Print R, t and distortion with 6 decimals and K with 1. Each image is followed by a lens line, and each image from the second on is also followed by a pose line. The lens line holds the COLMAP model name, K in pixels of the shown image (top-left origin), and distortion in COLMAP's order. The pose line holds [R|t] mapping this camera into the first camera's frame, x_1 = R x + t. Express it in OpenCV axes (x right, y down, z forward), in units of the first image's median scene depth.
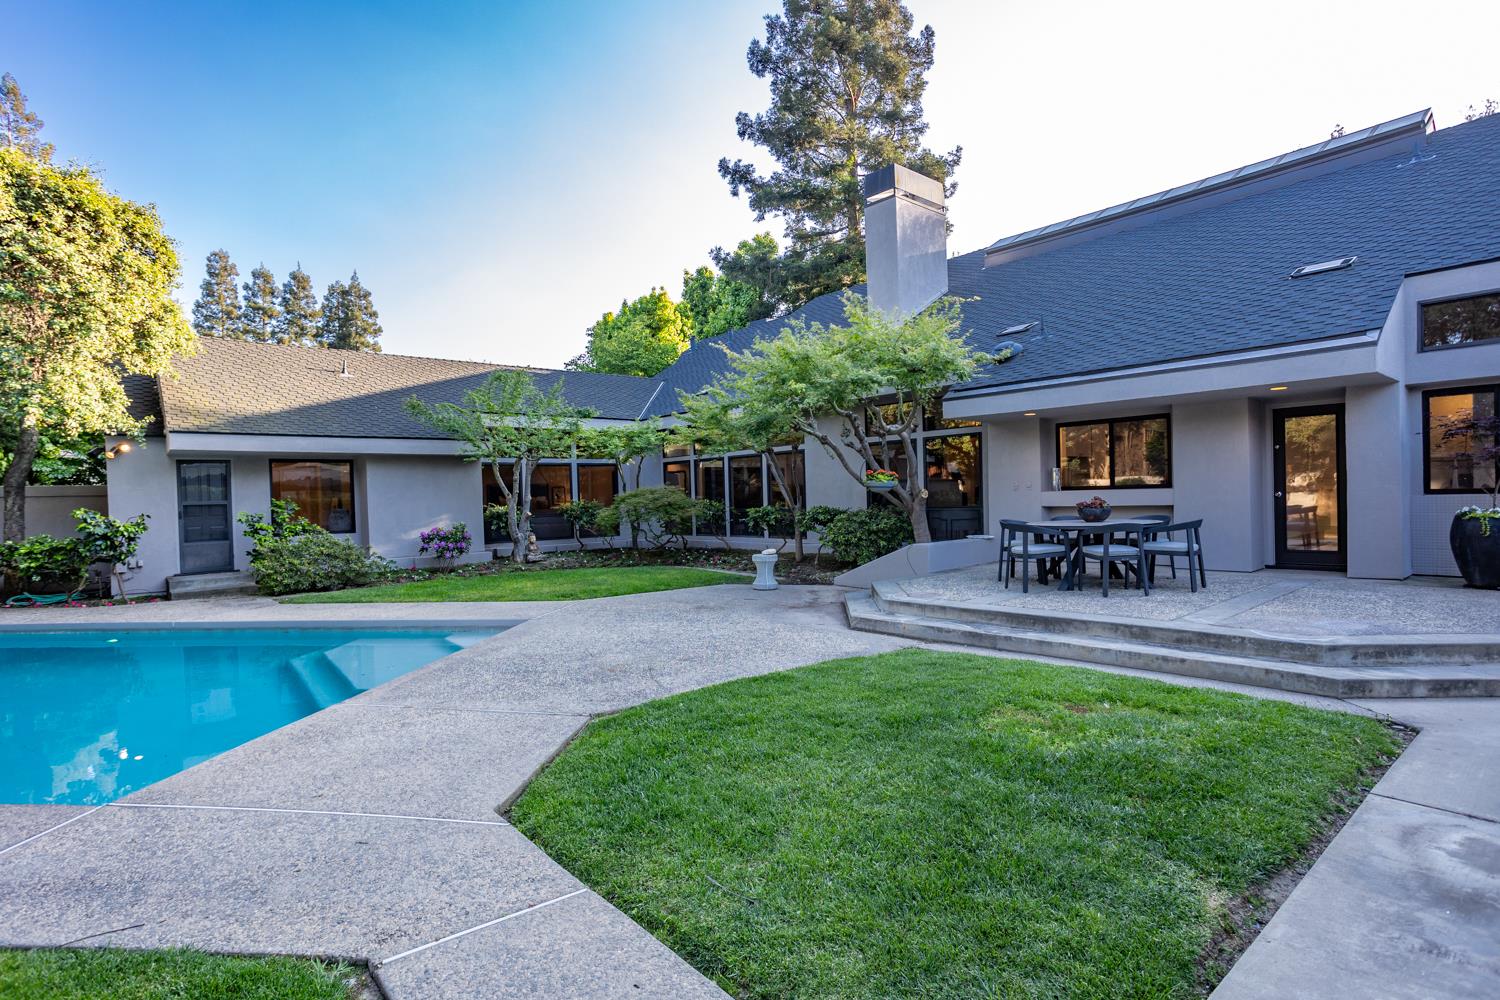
lens RADIAL K [[734.5, 0, 744.4], [0, 734.5, 502.0], [0, 0, 1]] dist [-0.004871, 0.001411]
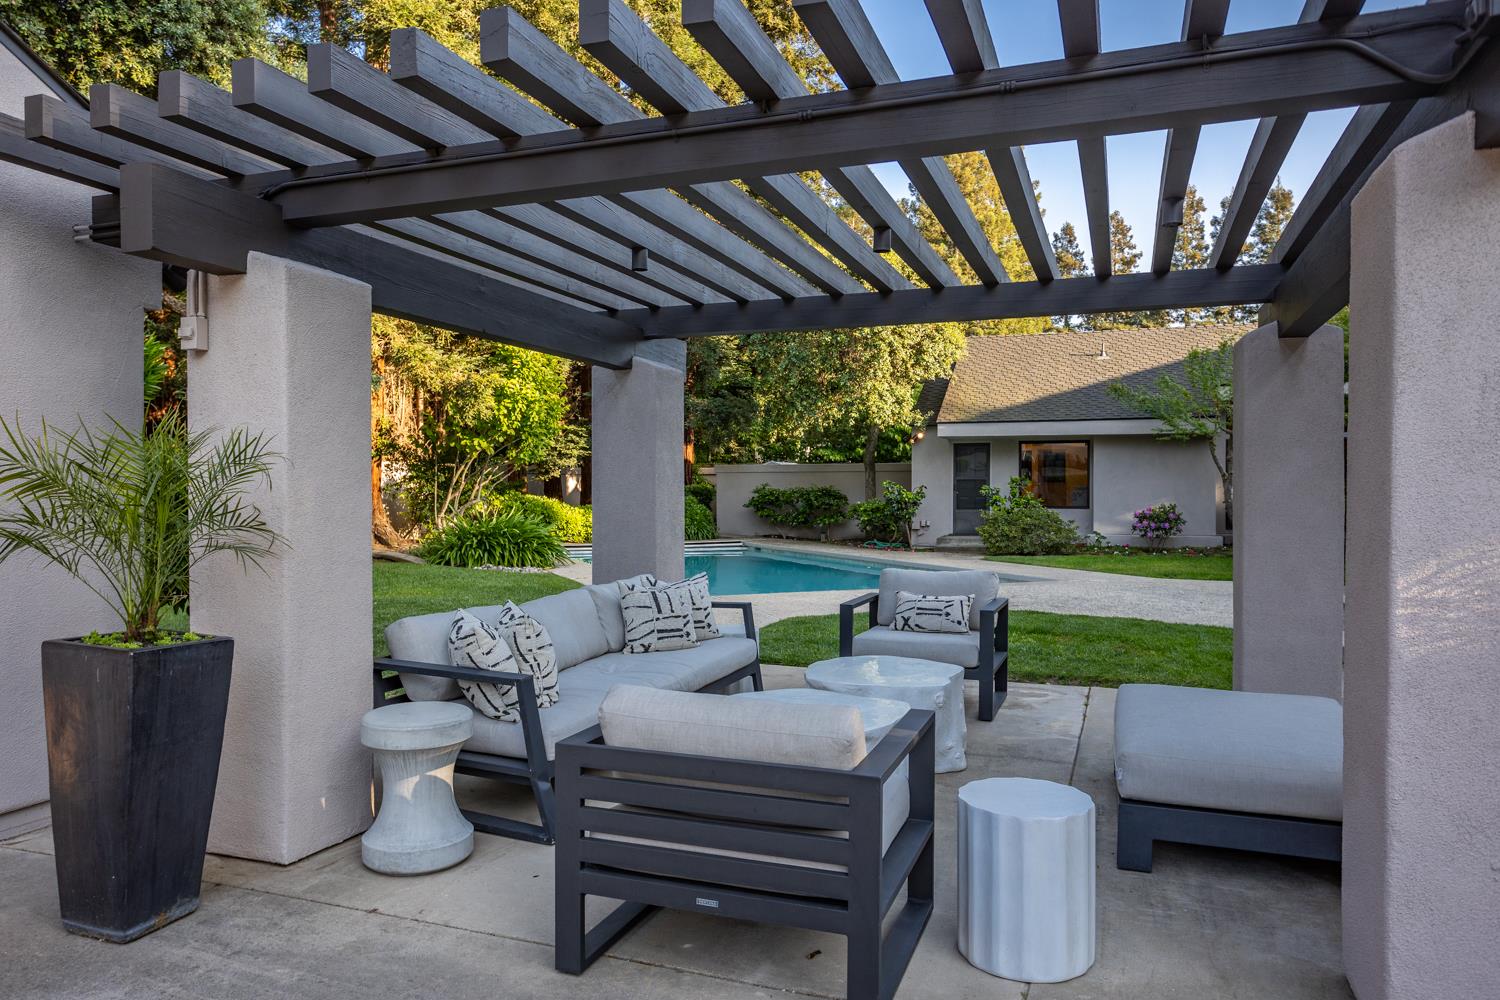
lens RADIAL K [[986.9, 0, 750.0], [0, 986.9, 500.0], [0, 0, 1]] dist [-0.000751, -0.000387]
pose [[0.493703, 0.035359, -0.868912, 0.483290], [-0.019460, 0.999372, 0.029611, -0.003691], [0.869413, 0.002290, 0.494081, -0.131515]]
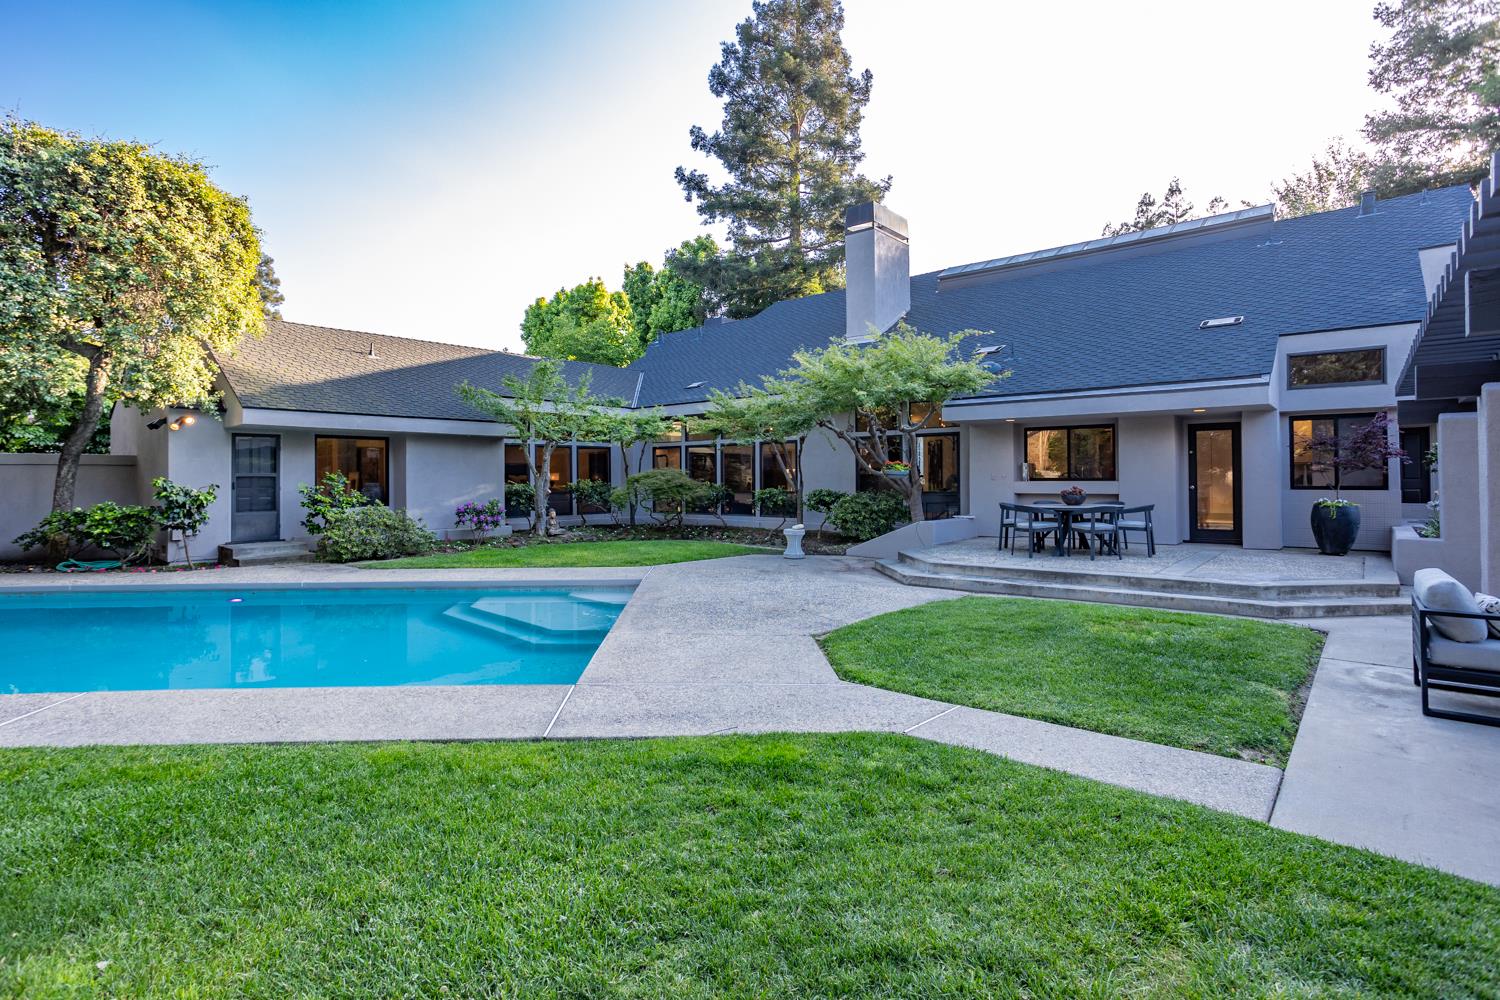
lens RADIAL K [[715.8, 0, 751.1], [0, 715.8, 472.6], [0, 0, 1]] dist [-0.014351, 0.000439]
pose [[0.987510, 0.023791, 0.155747, -0.178875], [-0.020898, 0.999578, -0.020185, 0.003637], [-0.156161, 0.016678, 0.987591, -0.109394]]
